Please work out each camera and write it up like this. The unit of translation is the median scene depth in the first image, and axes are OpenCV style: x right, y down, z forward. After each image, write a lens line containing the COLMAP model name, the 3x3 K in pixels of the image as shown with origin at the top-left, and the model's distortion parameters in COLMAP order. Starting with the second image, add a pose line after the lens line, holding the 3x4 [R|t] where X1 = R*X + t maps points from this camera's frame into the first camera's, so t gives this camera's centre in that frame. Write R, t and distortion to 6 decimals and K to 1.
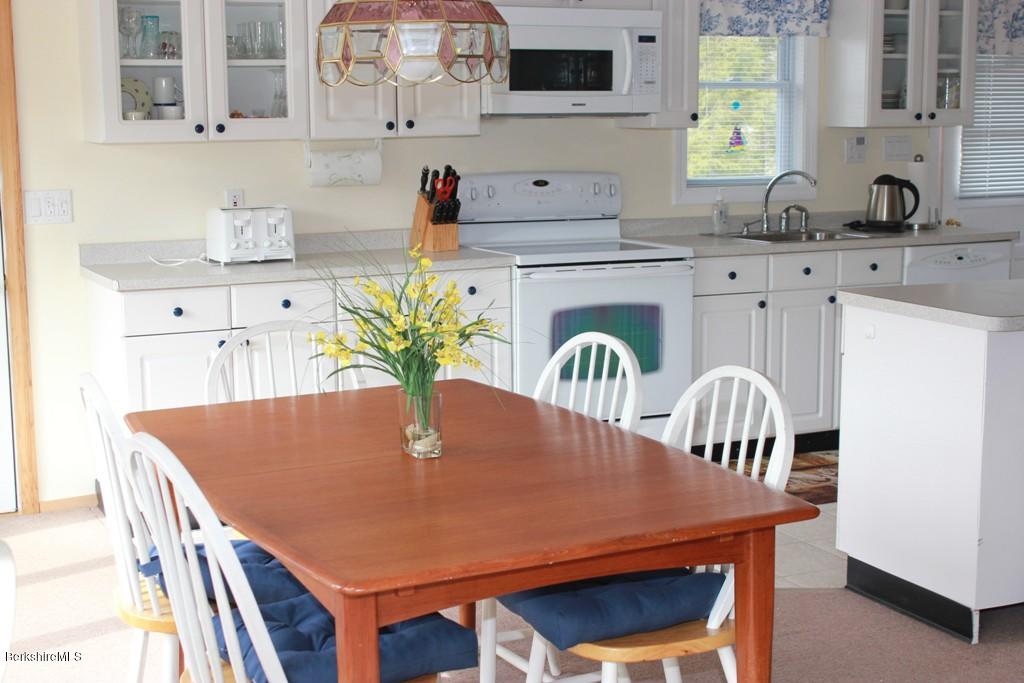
lens RADIAL K [[1496.1, 0, 512.0], [0, 1496.1, 341.5], [0, 0, 1]] dist [-0.026605, -0.021796]
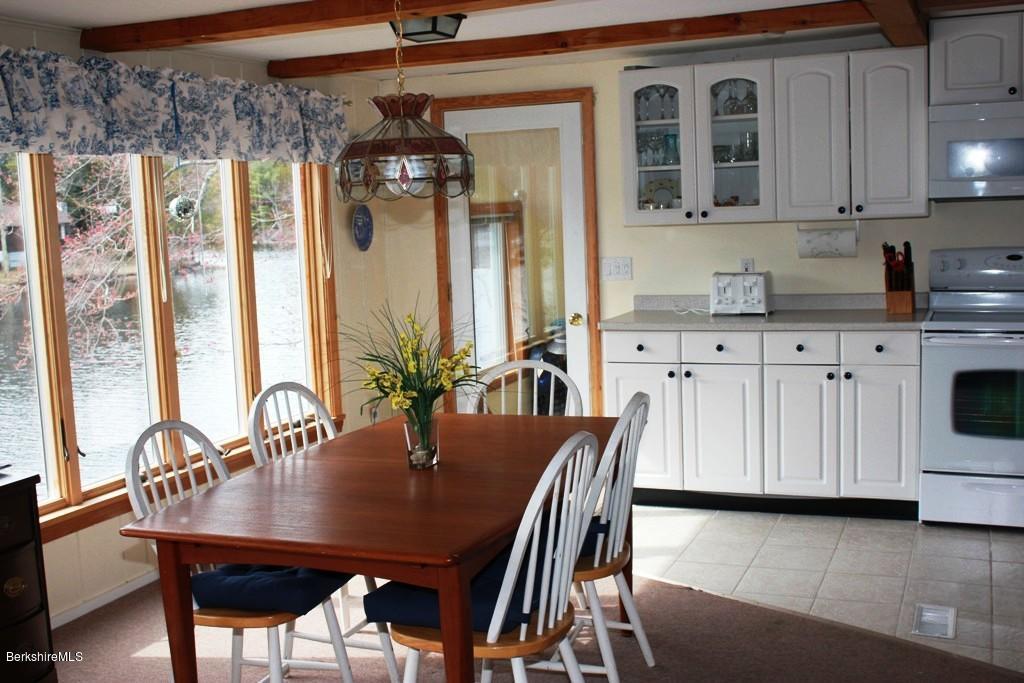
lens RADIAL K [[1134.5, 0, 512.0], [0, 1134.5, 341.5], [0, 0, 1]] dist [-0.083037, 0.003239]
pose [[0.679790, 0.067708, -0.730275, 0.425997], [-0.078564, 0.996723, 0.019279, -0.033344], [0.729187, 0.044267, 0.682882, 0.176425]]
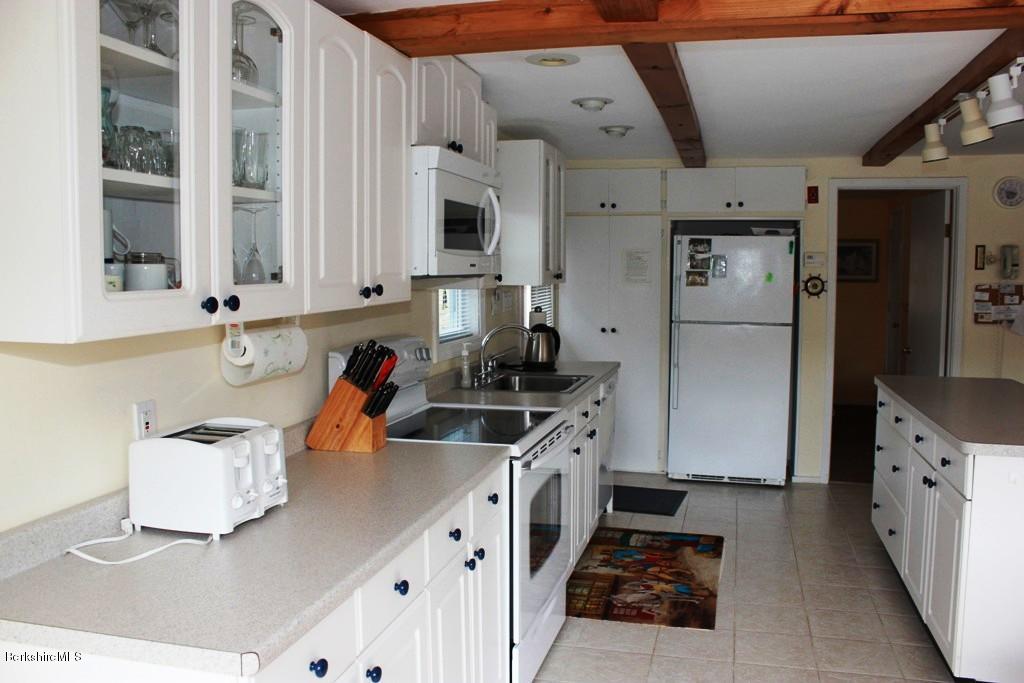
lens RADIAL K [[862.1, 0, 512.0], [0, 862.1, 341.5], [0, 0, 1]] dist [-0.166863, 0.155819]
pose [[0.640152, -0.057596, 0.766086, -0.363092], [0.105966, 0.994274, -0.013795, -0.109866], [-0.760905, 0.090010, 0.642590, 0.695738]]
